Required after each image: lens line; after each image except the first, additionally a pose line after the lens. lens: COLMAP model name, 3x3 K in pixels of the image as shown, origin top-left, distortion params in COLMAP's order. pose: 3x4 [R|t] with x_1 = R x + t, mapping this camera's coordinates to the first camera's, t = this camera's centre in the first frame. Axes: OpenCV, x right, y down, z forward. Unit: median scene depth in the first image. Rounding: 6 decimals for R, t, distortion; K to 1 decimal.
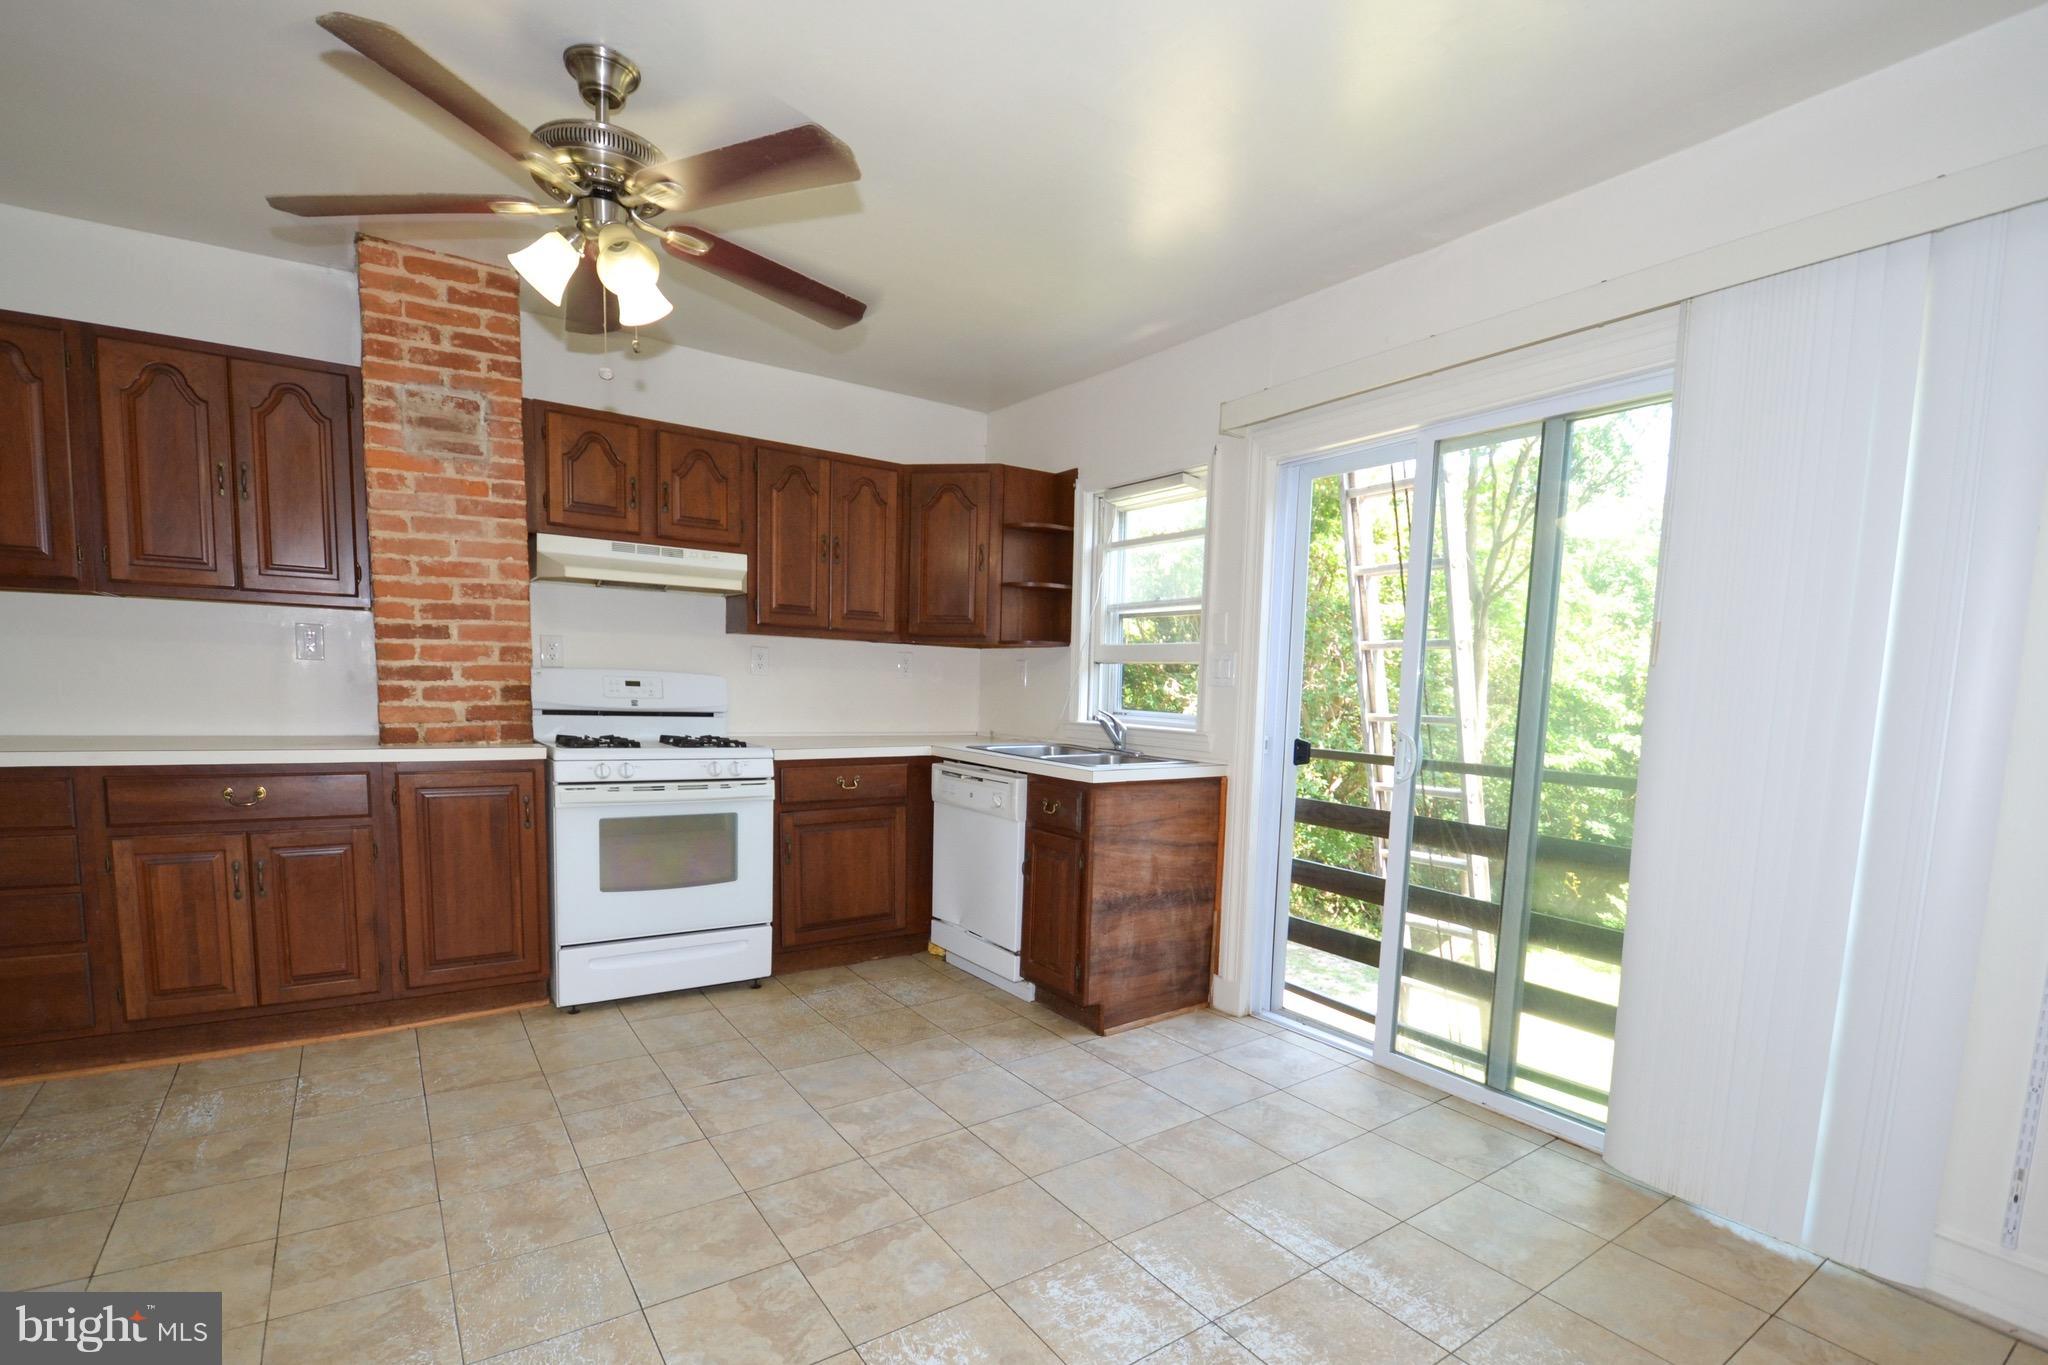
lens RADIAL K [[912.5, 0, 1011.9], [0, 912.5, 701.9], [0, 0, 1]] dist [0.014742, -0.023713]
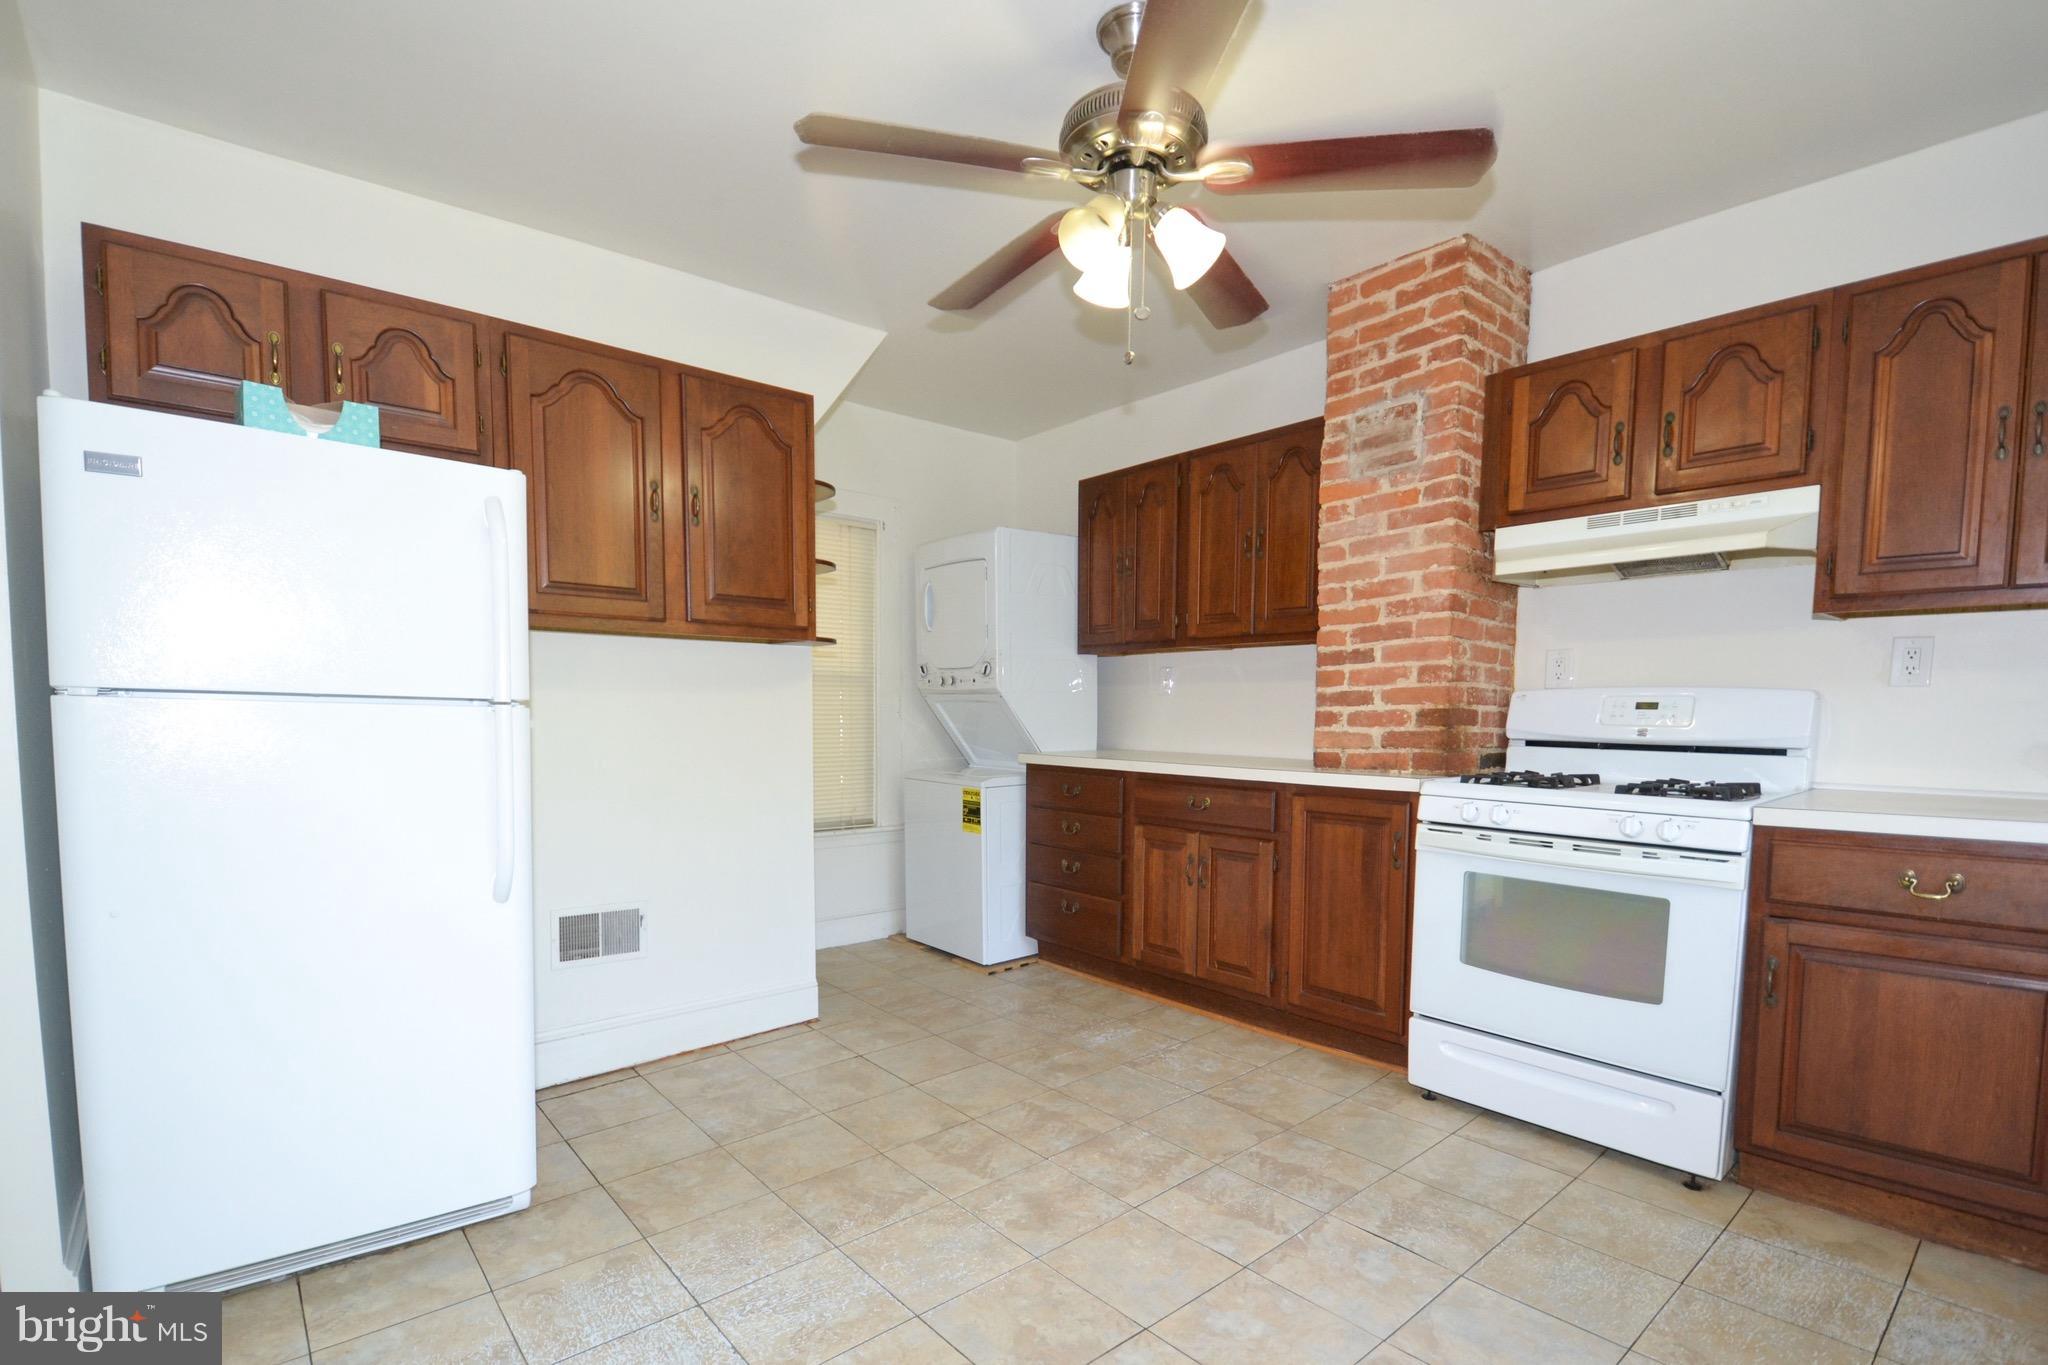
lens RADIAL K [[939.9, 0, 1025.8], [0, 939.9, 747.9], [0, 0, 1]] dist [0.016808, -0.027206]
pose [[0.120425, 0.007469, -0.992694, 0.319926], [-0.020793, 0.999771, 0.005000, 0.023702], [0.992505, 0.020039, 0.120552, 0.514087]]
